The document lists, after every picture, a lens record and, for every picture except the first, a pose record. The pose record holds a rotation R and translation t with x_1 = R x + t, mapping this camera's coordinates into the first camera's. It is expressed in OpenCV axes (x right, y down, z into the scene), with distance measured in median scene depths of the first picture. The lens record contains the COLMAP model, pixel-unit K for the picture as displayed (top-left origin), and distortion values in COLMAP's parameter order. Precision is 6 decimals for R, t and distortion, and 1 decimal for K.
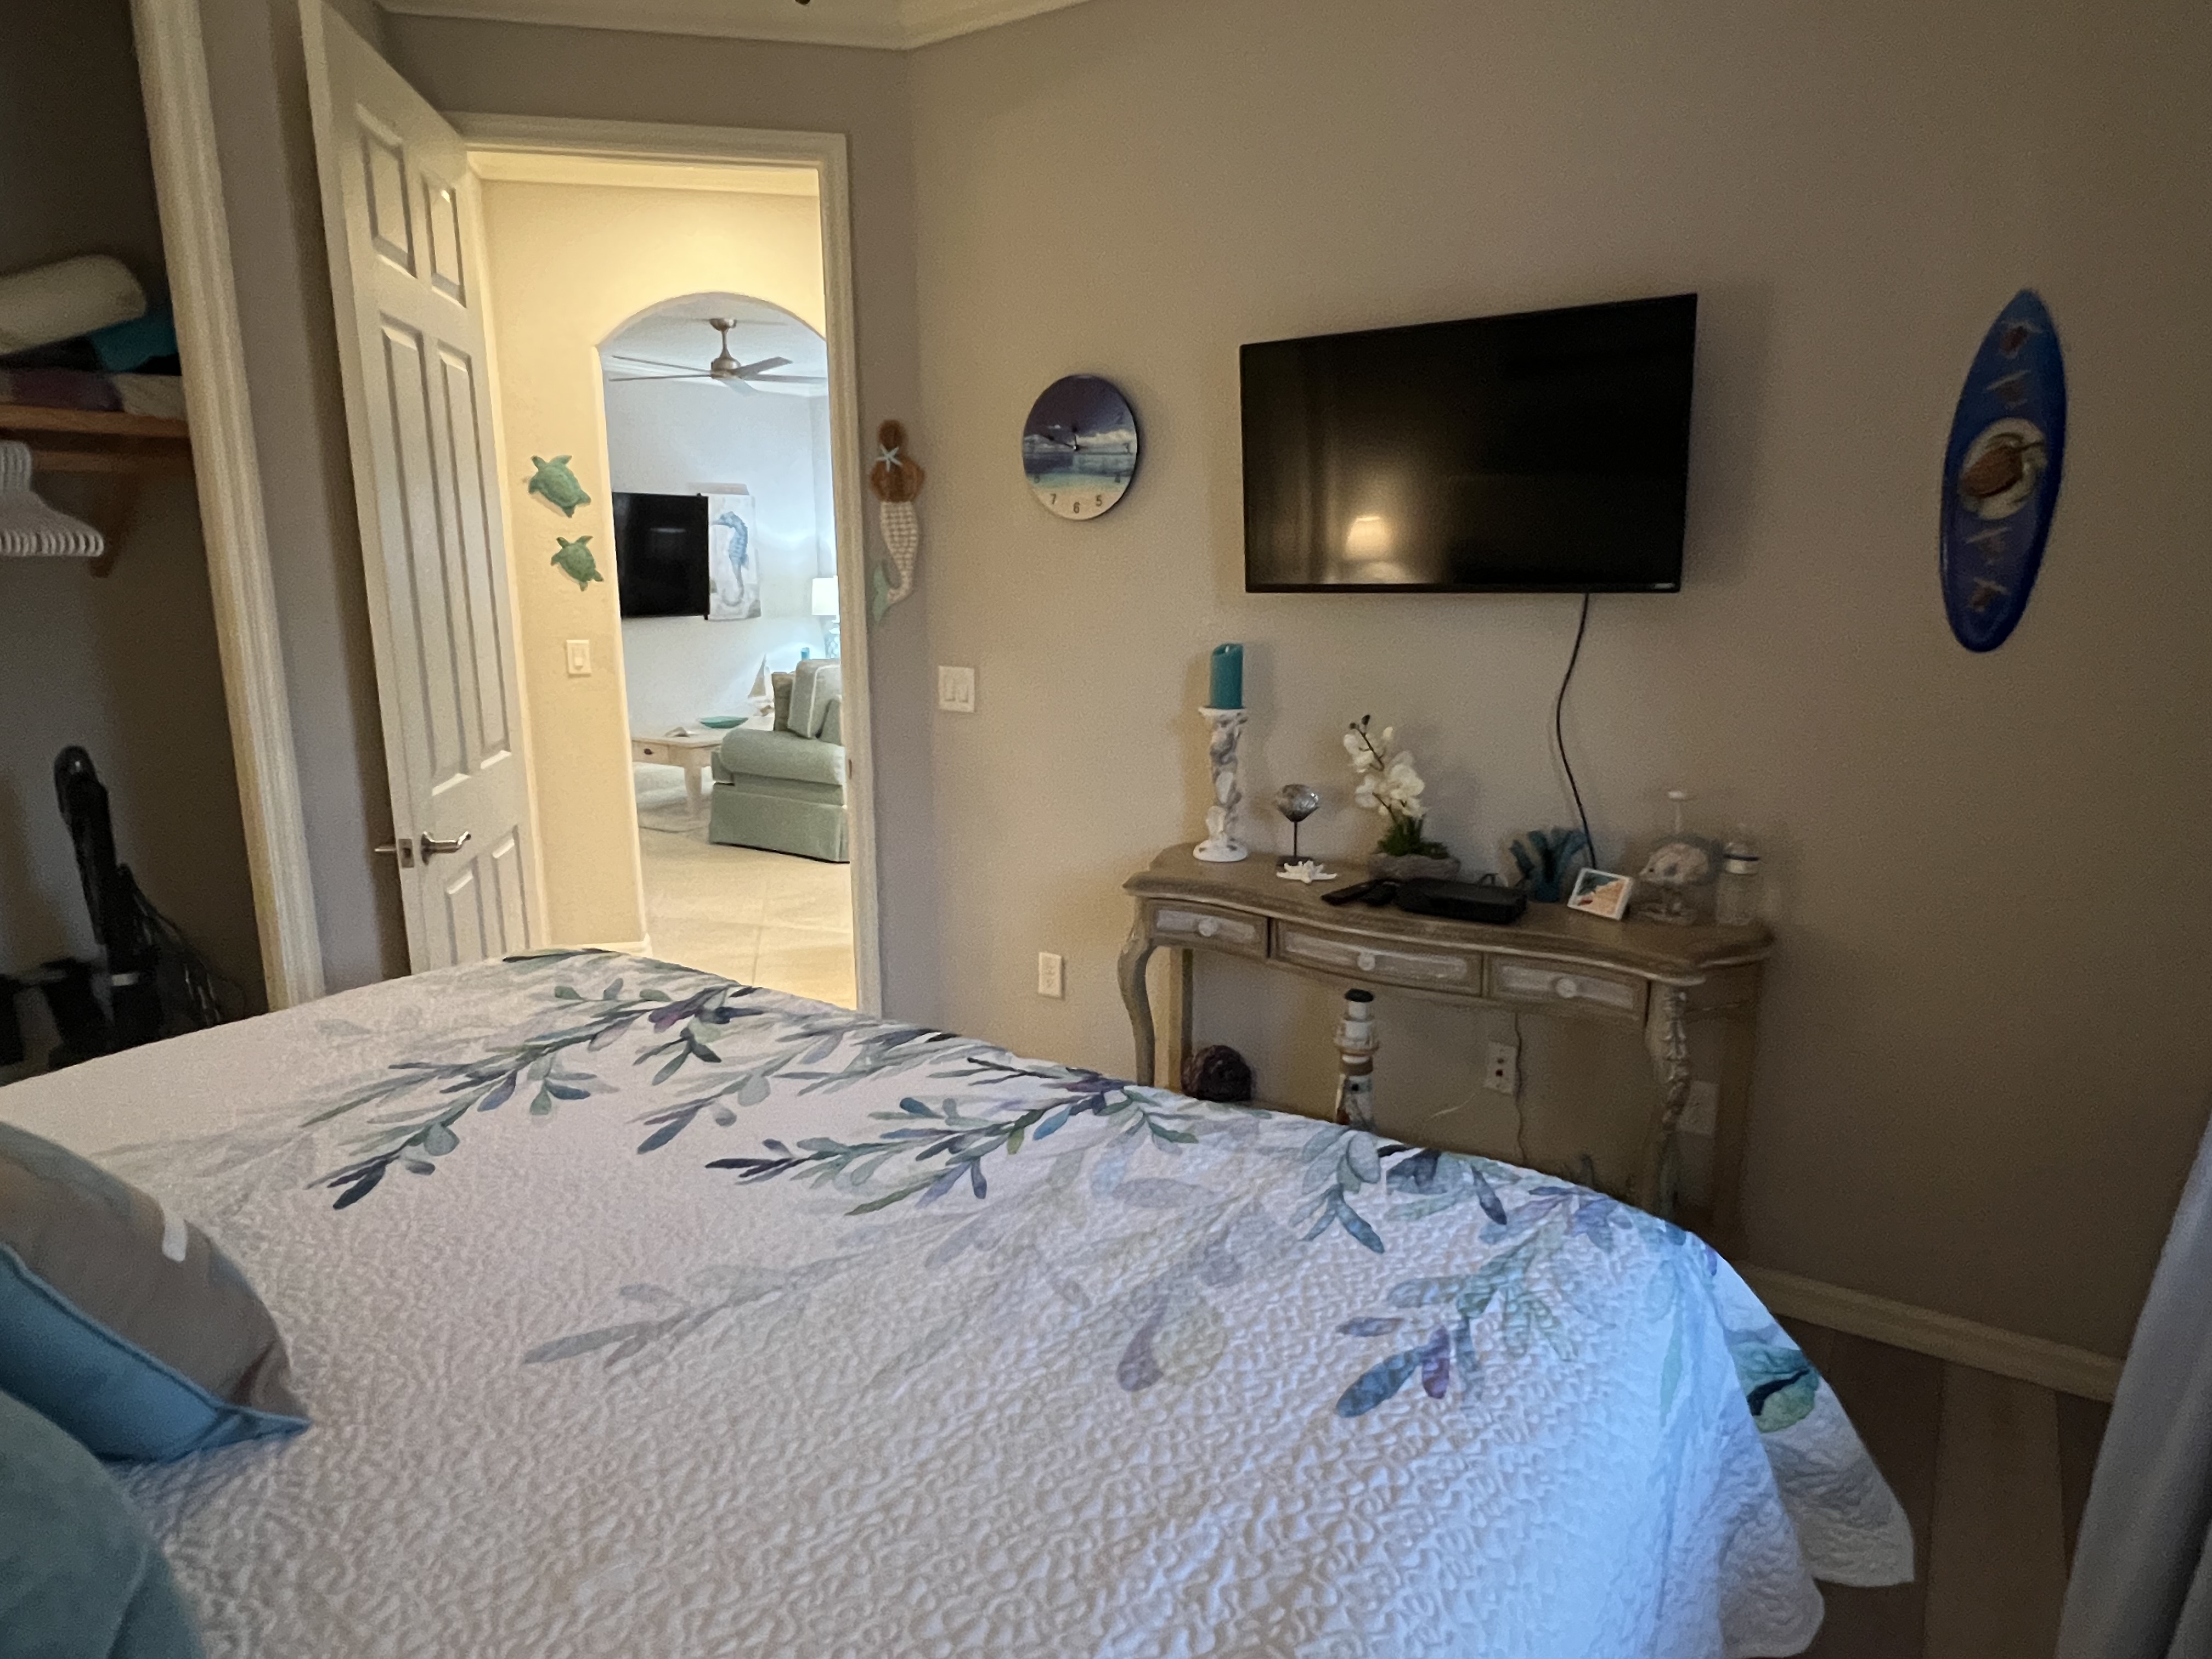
lens RADIAL K [[1336.1, 0, 1110.6], [0, 1336.1, 834.3], [0, 0, 1]] dist [-0.002783, -0.003472]
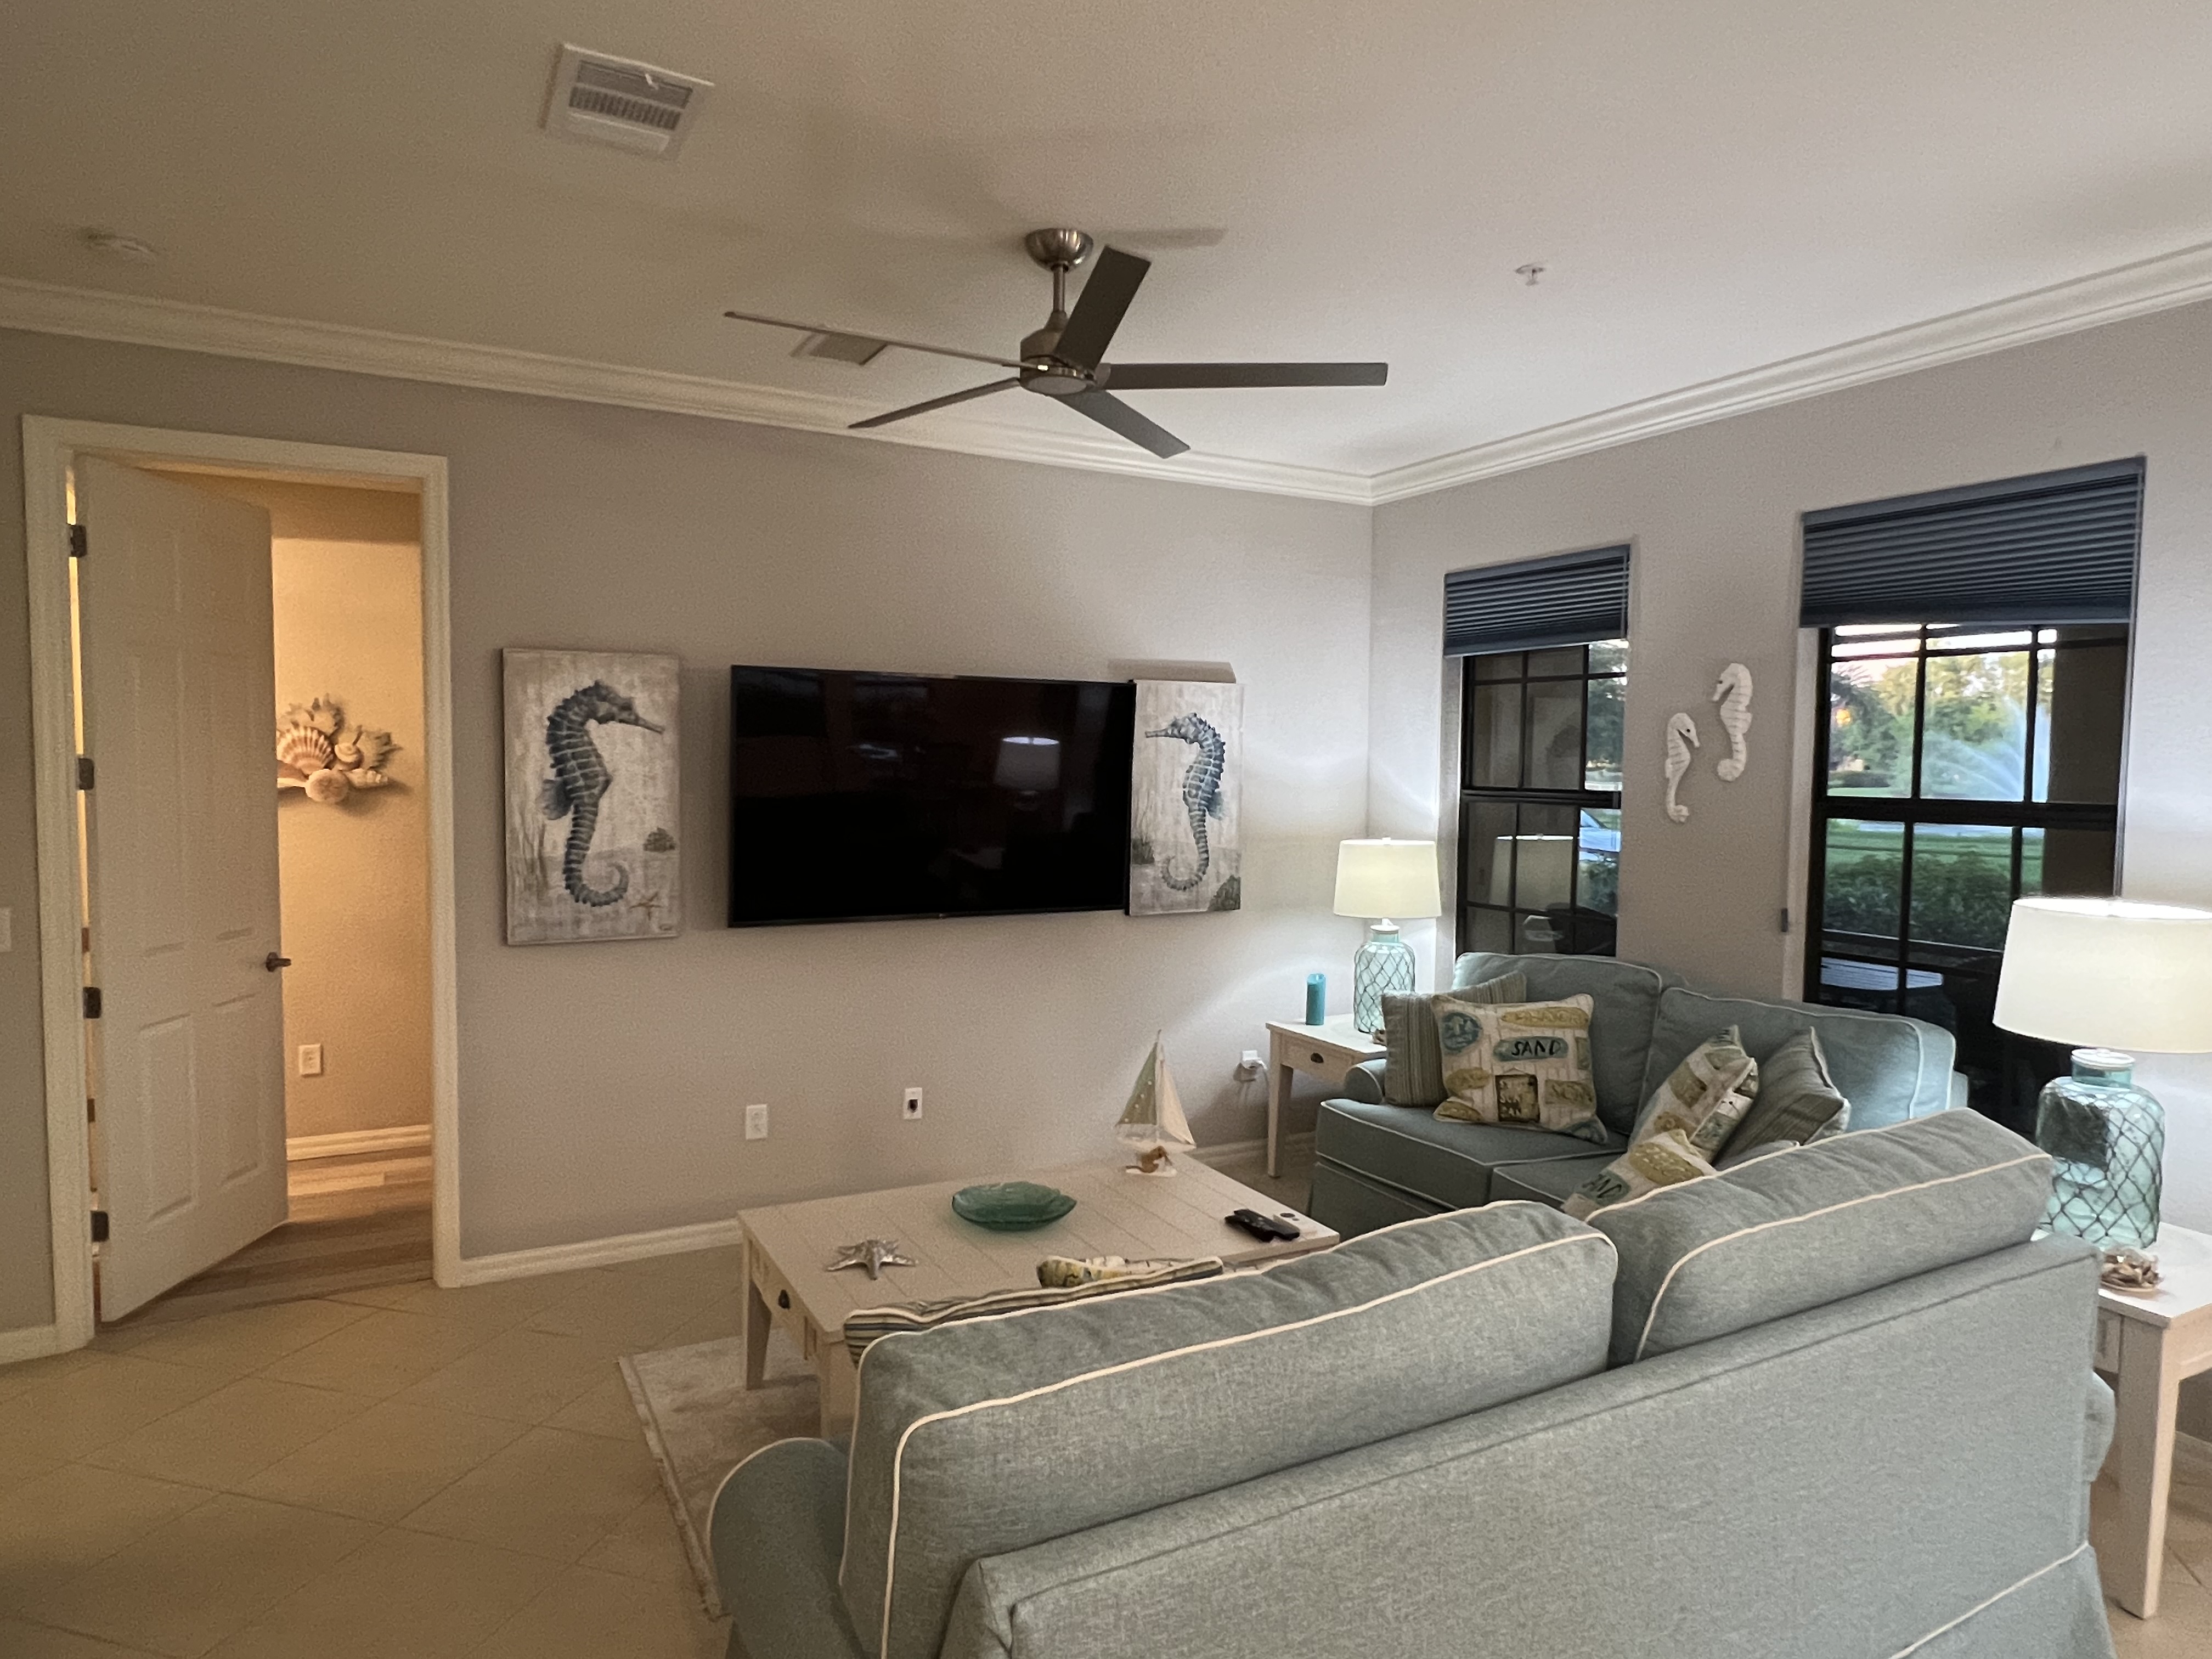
lens RADIAL K [[1336.1, 0, 1110.9], [0, 1336.1, 837.0], [0, 0, 1]] dist [-0.002783, -0.003472]
pose [[0.880980, 0.037437, -0.471670, -0.112199], [-0.109428, 0.985960, -0.126131, -0.221447], [0.460325, 0.162733, 0.872708, 0.957213]]
